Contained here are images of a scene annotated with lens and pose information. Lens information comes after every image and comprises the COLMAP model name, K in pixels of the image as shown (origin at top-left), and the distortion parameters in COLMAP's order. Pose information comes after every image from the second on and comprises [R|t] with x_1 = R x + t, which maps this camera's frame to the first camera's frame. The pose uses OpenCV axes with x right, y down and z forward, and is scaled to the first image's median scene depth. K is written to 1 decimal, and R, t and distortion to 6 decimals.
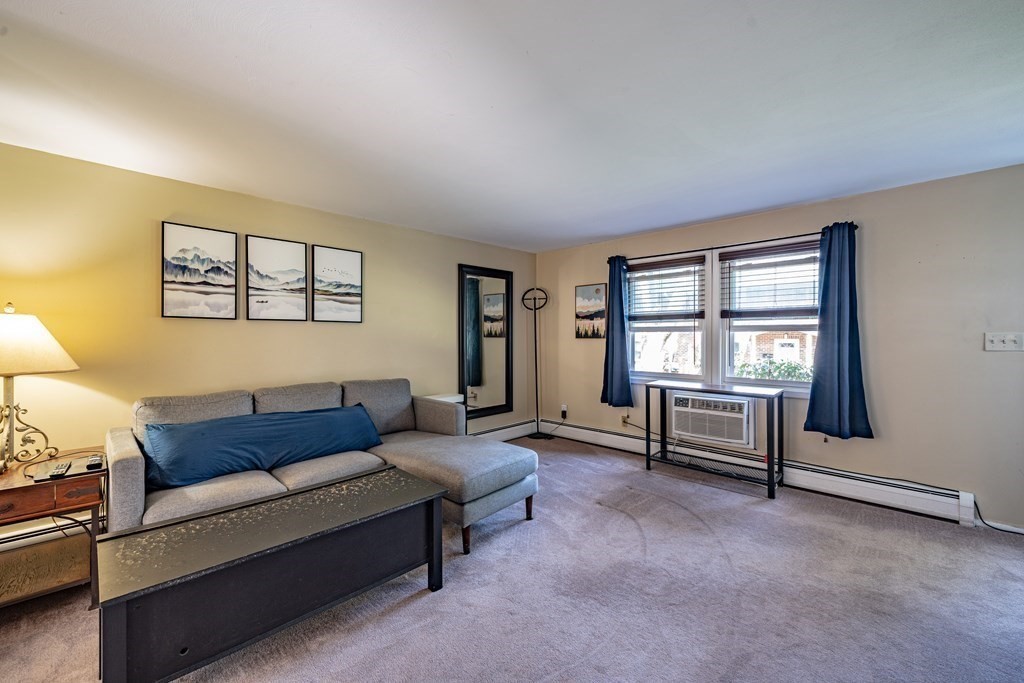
lens RADIAL K [[415.7, 0, 512.7], [0, 415.7, 338.7], [0, 0, 1]] dist [0.000815, 0.000118]
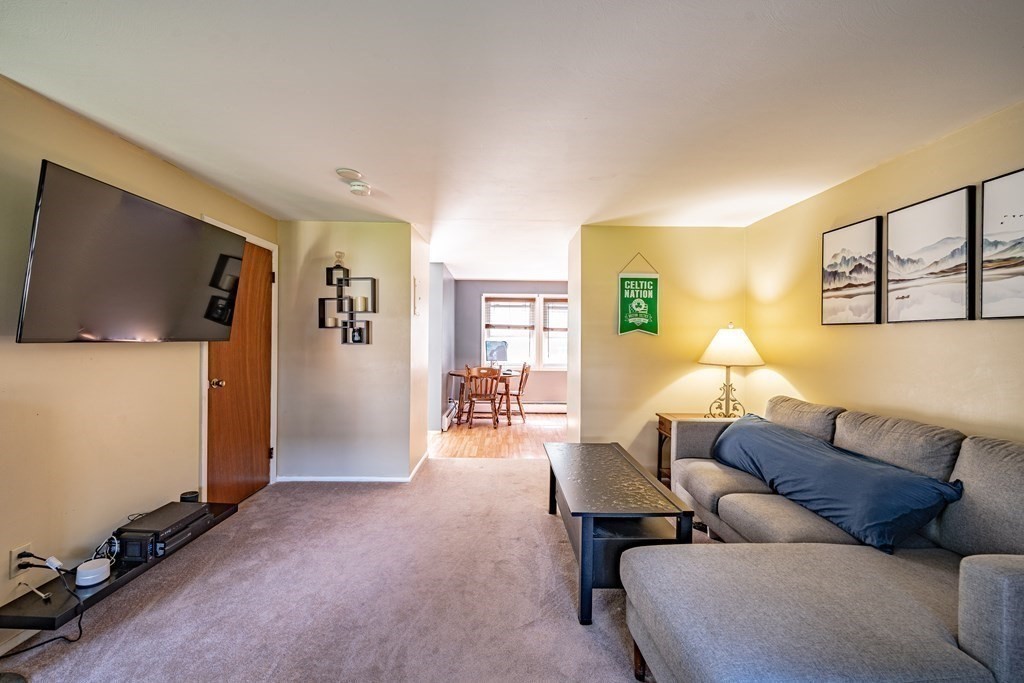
lens RADIAL K [[418.3, 0, 507.6], [0, 418.3, 338.1], [0, 0, 1]] dist [0.000999, -0.000236]
pose [[-0.706600, -0.005020, -0.707595, 0.418495], [-0.011521, 0.999924, 0.004410, -0.014187], [0.707519, 0.011268, -0.706604, 1.086473]]
